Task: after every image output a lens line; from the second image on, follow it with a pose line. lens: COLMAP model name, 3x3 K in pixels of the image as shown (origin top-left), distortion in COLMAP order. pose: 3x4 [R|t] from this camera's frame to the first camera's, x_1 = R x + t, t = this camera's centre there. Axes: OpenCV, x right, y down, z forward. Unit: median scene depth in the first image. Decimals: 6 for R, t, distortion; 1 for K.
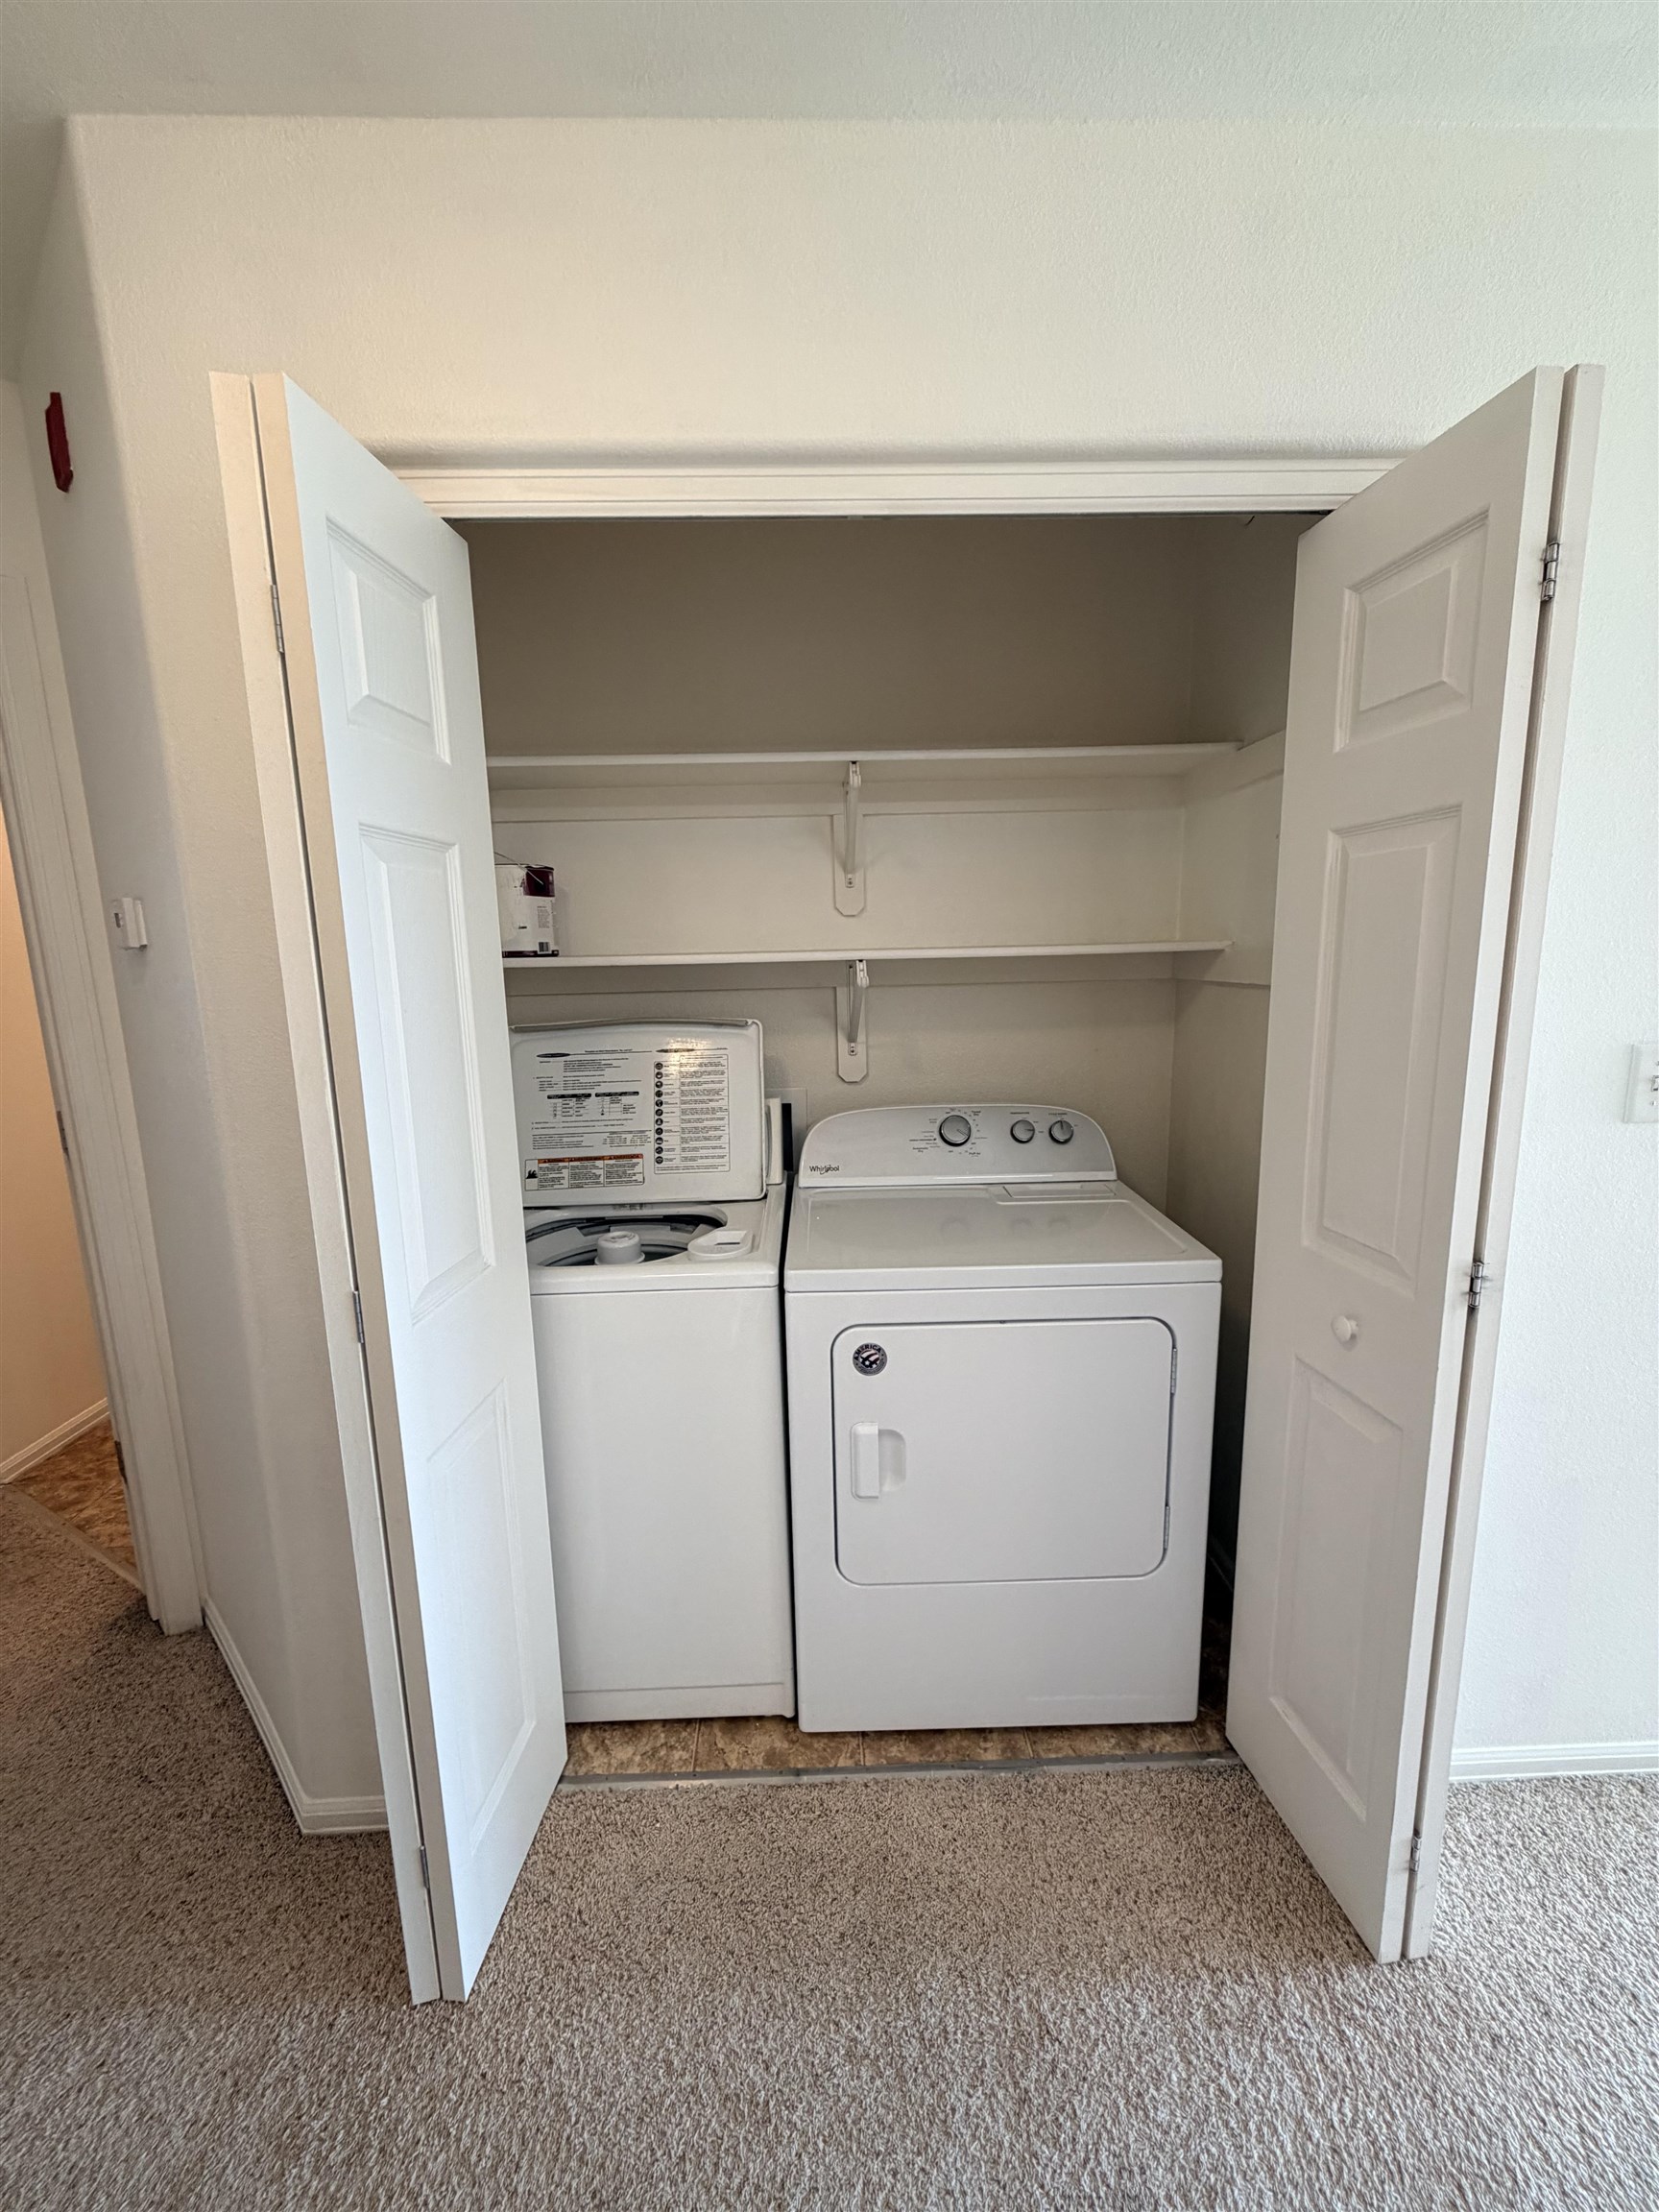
lens RADIAL K [[884.0, 0, 829.1], [0, 884.0, 1098.9], [0, 0, 1]] dist [-0.003350, -0.000082]
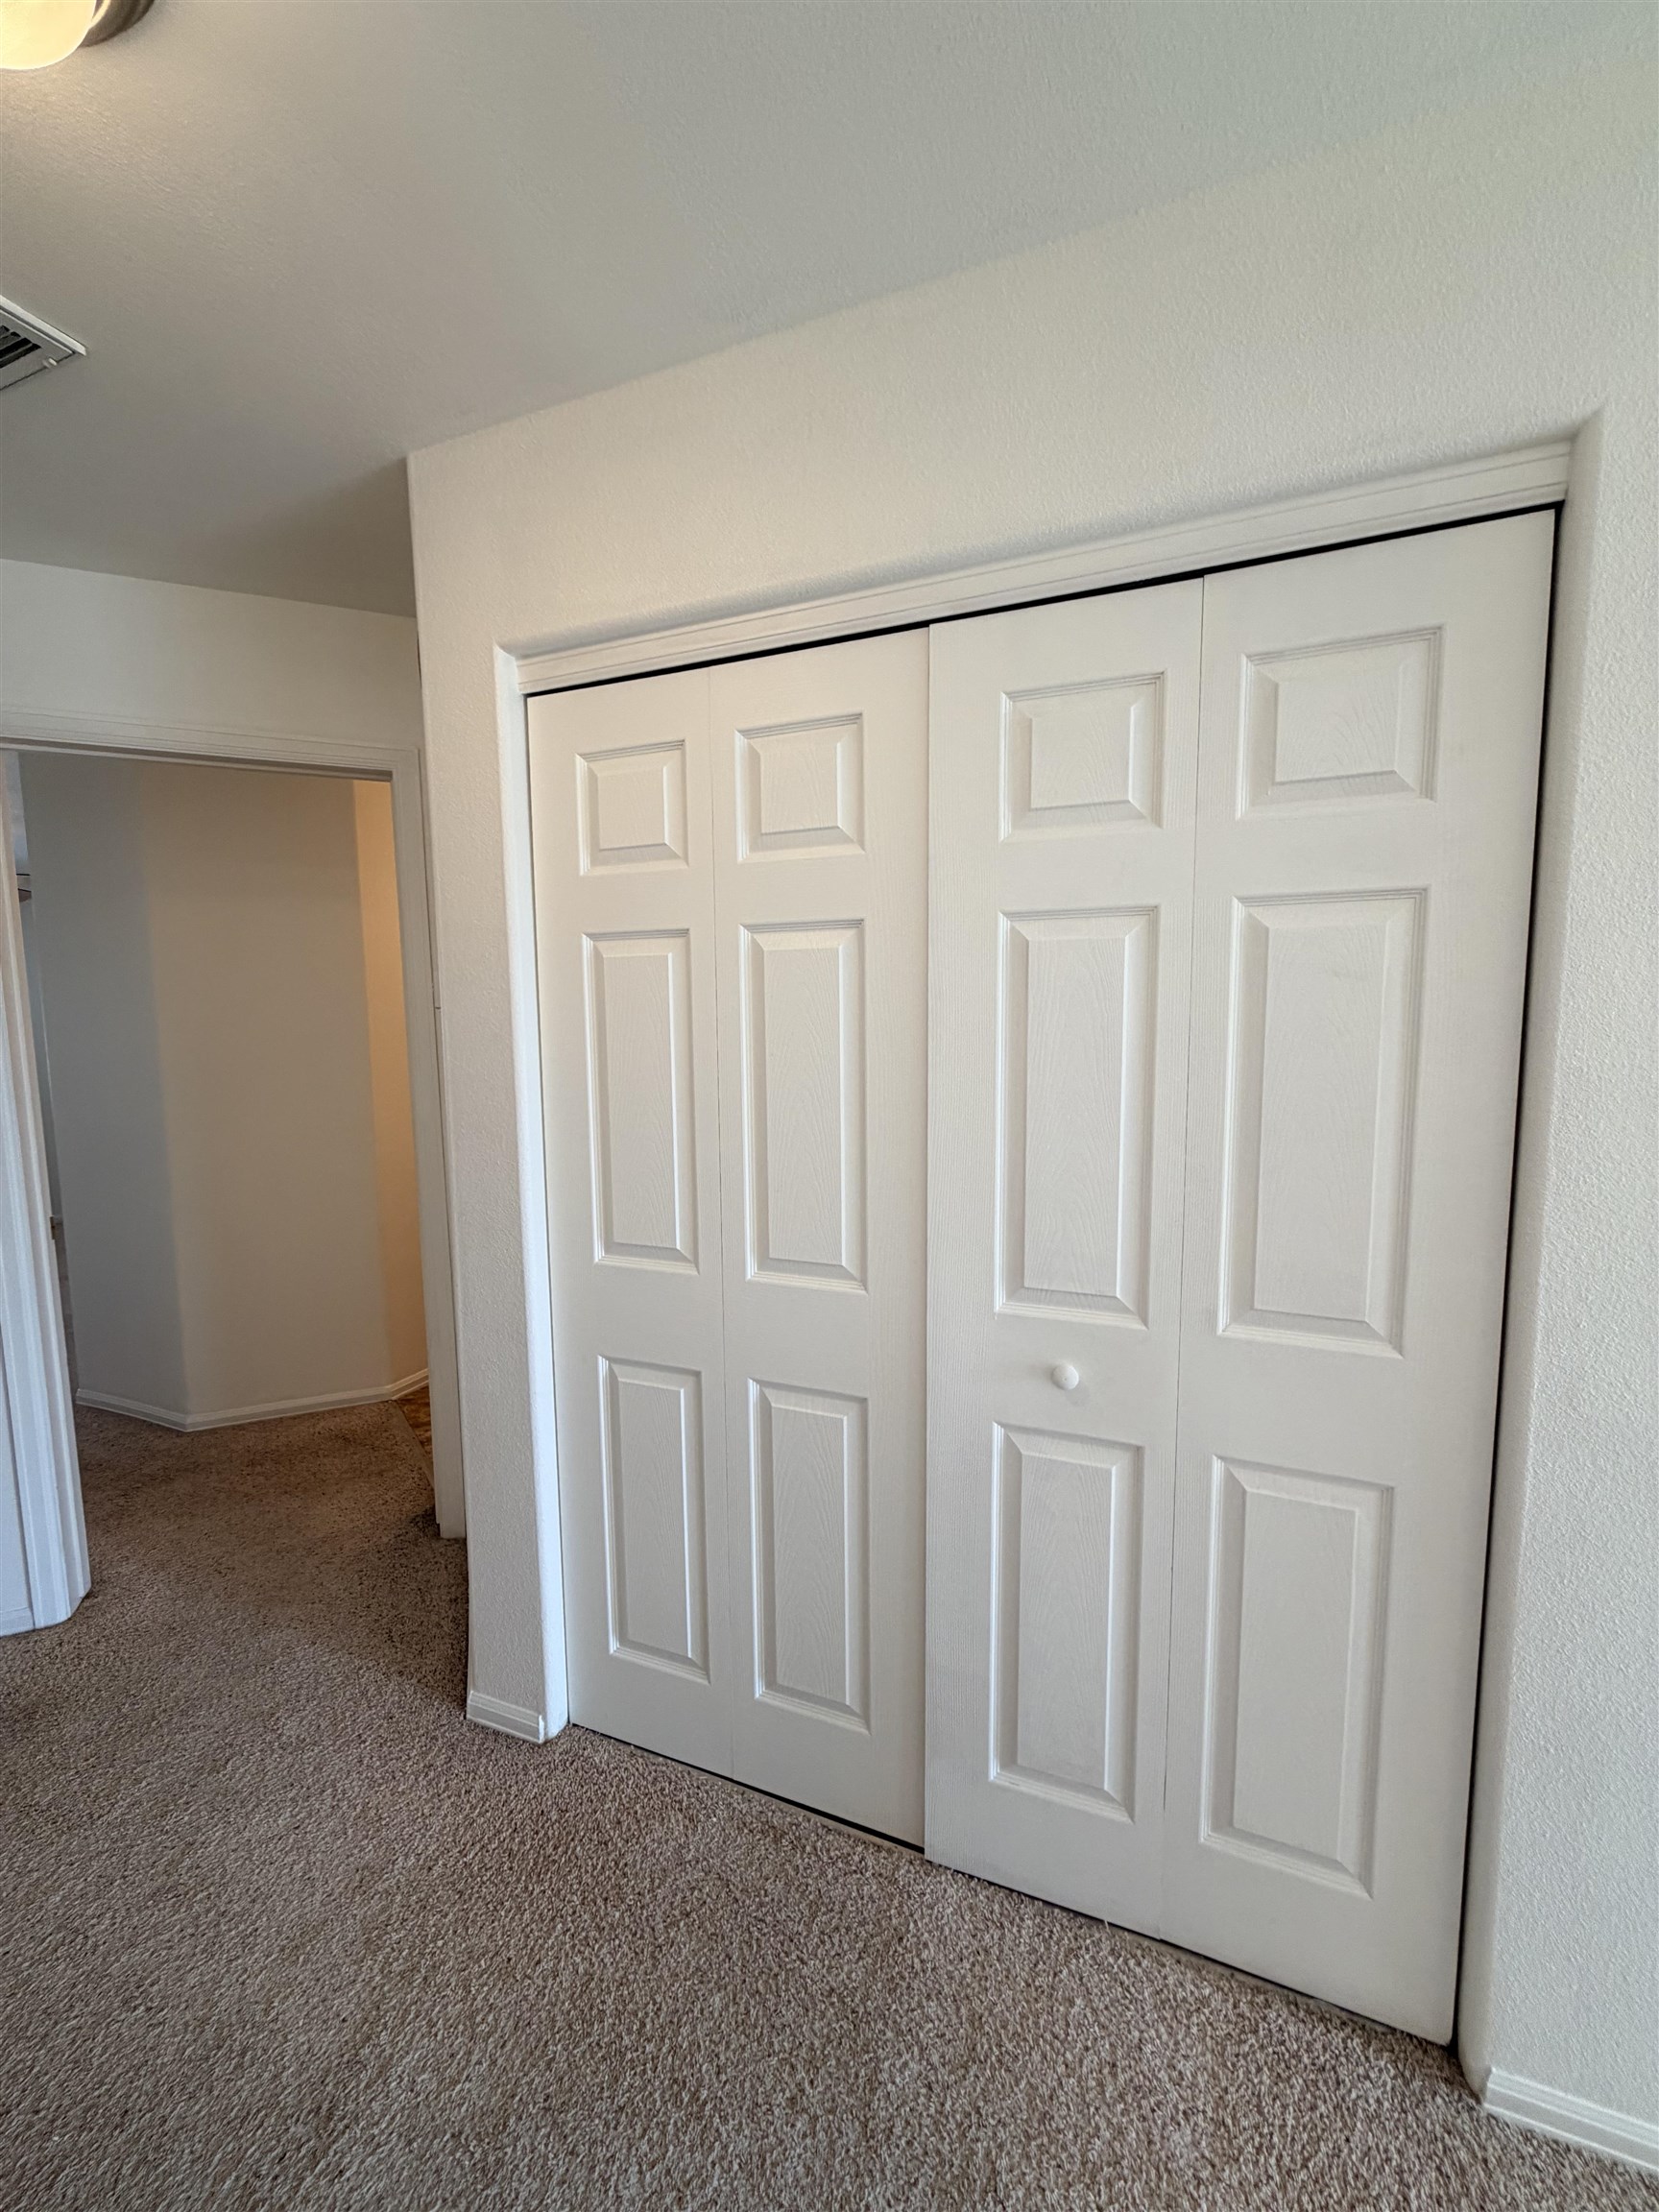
lens RADIAL K [[885.2, 0, 828.0], [0, 885.2, 1102.2], [0, 0, 1]] dist [-0.002133, 0.000297]
pose [[0.911887, 0.053543, -0.406934, 0.404713], [-0.079725, 0.995678, -0.047646, -0.010571], [0.402624, 0.075891, 0.912214, 0.004985]]
